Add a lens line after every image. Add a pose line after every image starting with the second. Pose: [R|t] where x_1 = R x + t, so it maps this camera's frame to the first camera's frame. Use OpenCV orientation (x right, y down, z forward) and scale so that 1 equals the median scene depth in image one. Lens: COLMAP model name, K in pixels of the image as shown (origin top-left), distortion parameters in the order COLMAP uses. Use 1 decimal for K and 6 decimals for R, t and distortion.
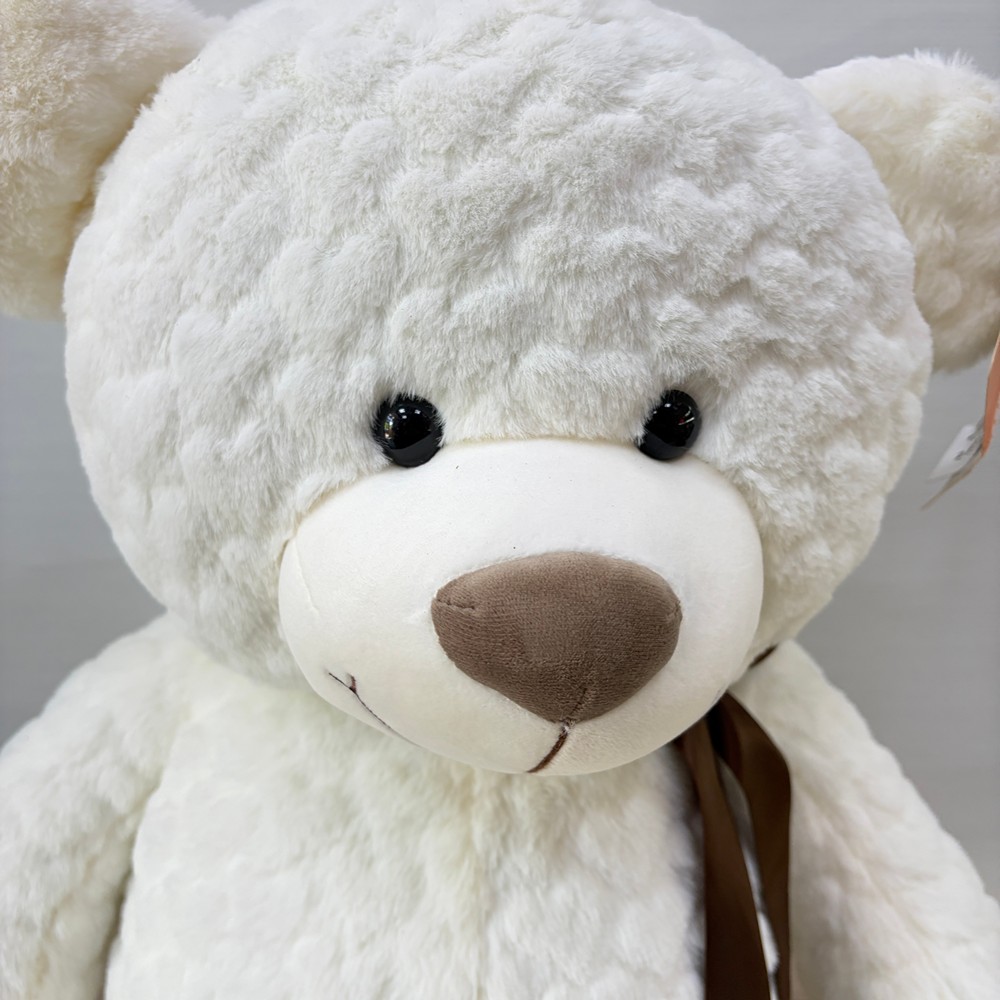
lens RADIAL K [[1066.8, 0, 501.6], [0, 1066.8, 504.3], [0, 0, 1]] dist [0.014773, -0.034209]
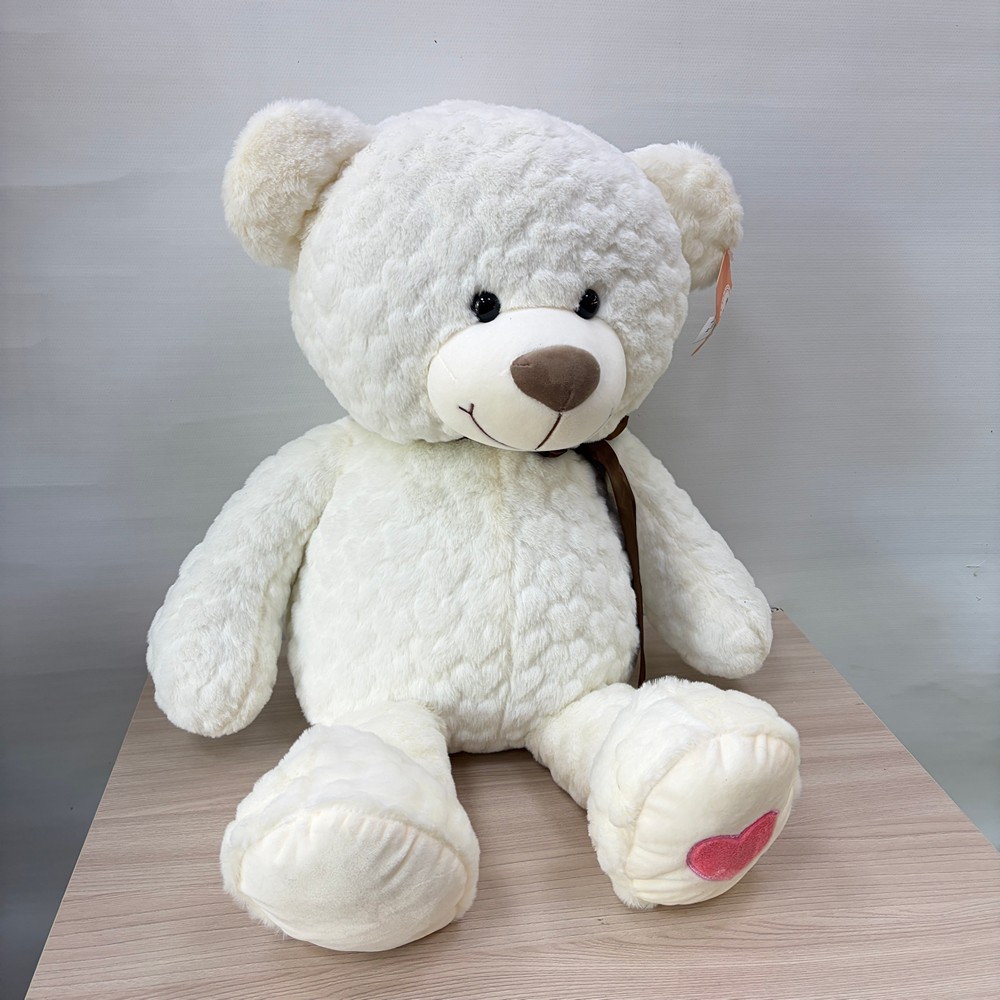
lens RADIAL K [[1077.3, 0, 522.2], [0, 1077.3, 494.8], [0, 0, 1]] dist [0.230680, -0.962649]
pose [[0.980952, -0.049626, 0.187803, -0.477885], [0.049460, 0.998761, 0.005570, 0.341385], [-0.187847, 0.003825, 0.982191, -1.415434]]
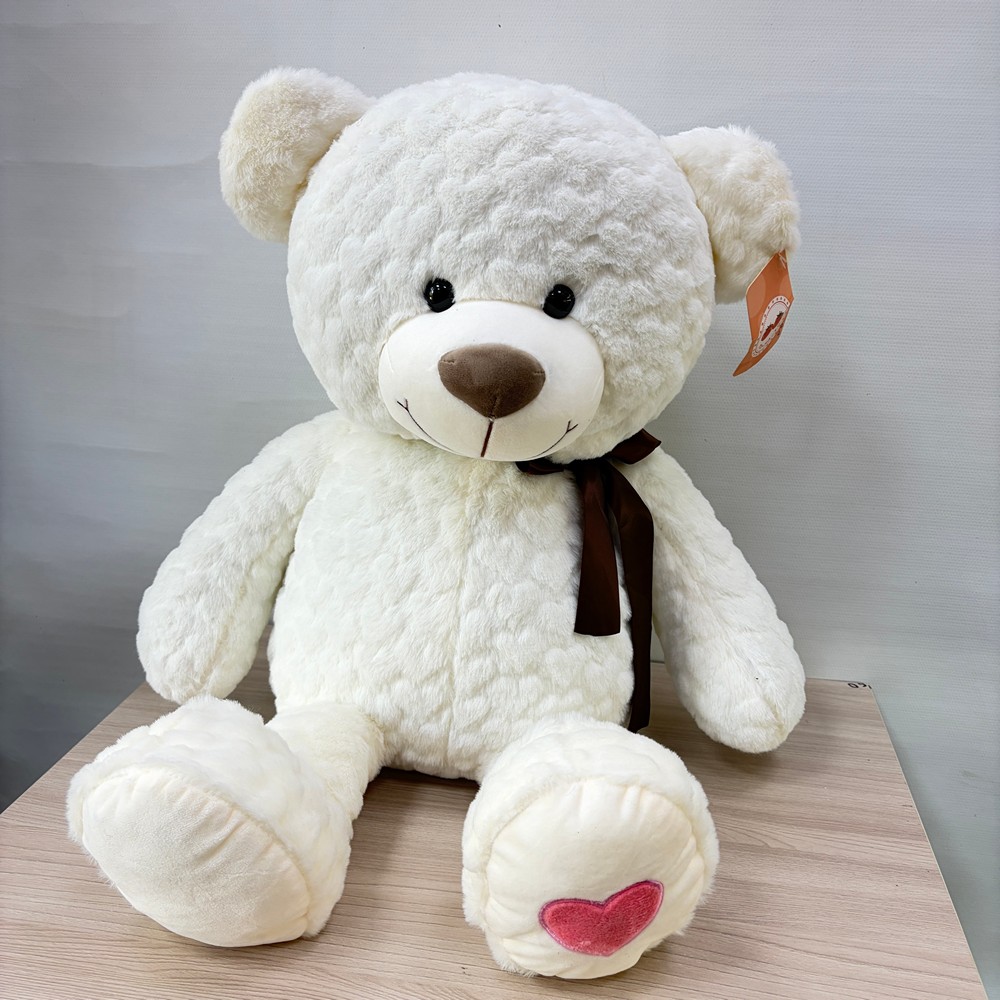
lens RADIAL K [[1060.8, 0, 500.0], [0, 1060.8, 500.0], [0, 0, 1]] dist [0.201366, -0.740392]
pose [[0.989318, 0.080625, -0.121450, 0.331305], [-0.080281, 0.996742, 0.007729, 0.319387], [0.121678, 0.002103, 0.992567, -1.165122]]
